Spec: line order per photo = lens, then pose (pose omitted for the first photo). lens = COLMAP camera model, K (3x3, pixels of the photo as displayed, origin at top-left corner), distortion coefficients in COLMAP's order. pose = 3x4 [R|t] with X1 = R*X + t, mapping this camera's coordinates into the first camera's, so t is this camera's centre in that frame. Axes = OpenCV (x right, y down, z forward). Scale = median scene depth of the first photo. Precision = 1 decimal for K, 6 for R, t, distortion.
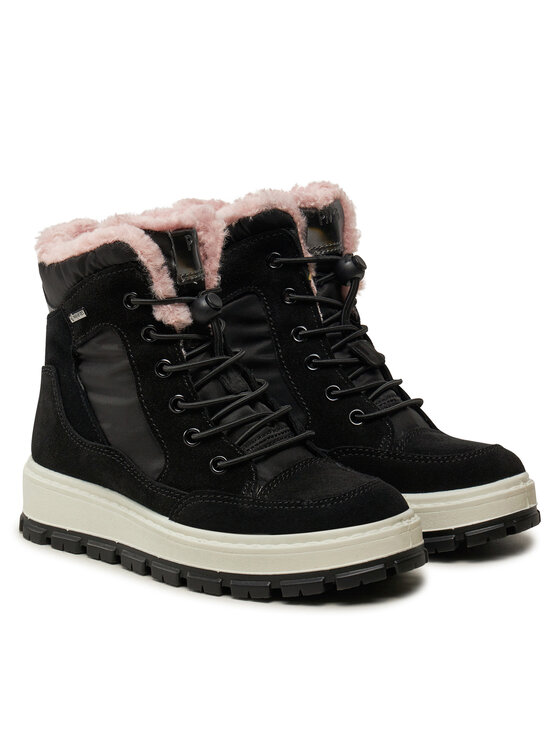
lens RADIAL K [[2148.3, 0, 279.3], [0, 2148.3, 373.0], [0, 0, 1]] dist [0.003487, 0.000000]
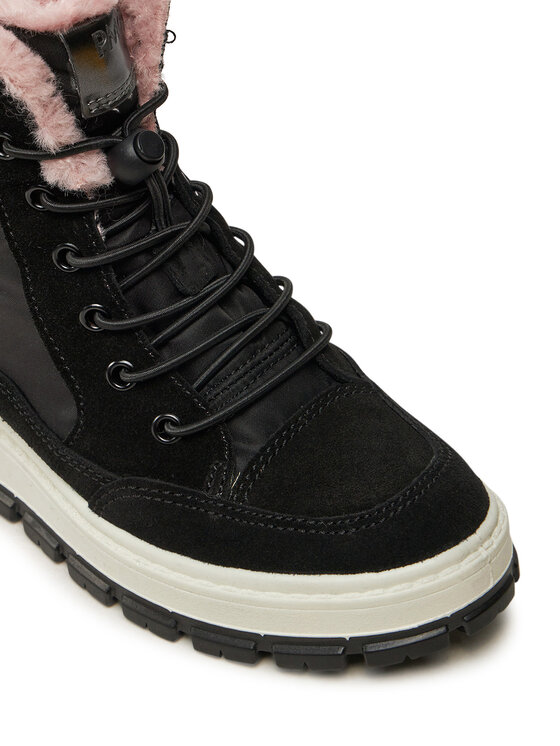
lens RADIAL K [[2029.9, 0, 281.4], [0, 2029.9, 373.3], [0, 0, 1]] dist [-0.233420, 0.000000]
pose [[0.999167, -0.004601, -0.040536, 0.025448], [0.020053, 0.920685, 0.389791, -0.184792], [0.035528, -0.390279, 0.920011, 0.493874]]
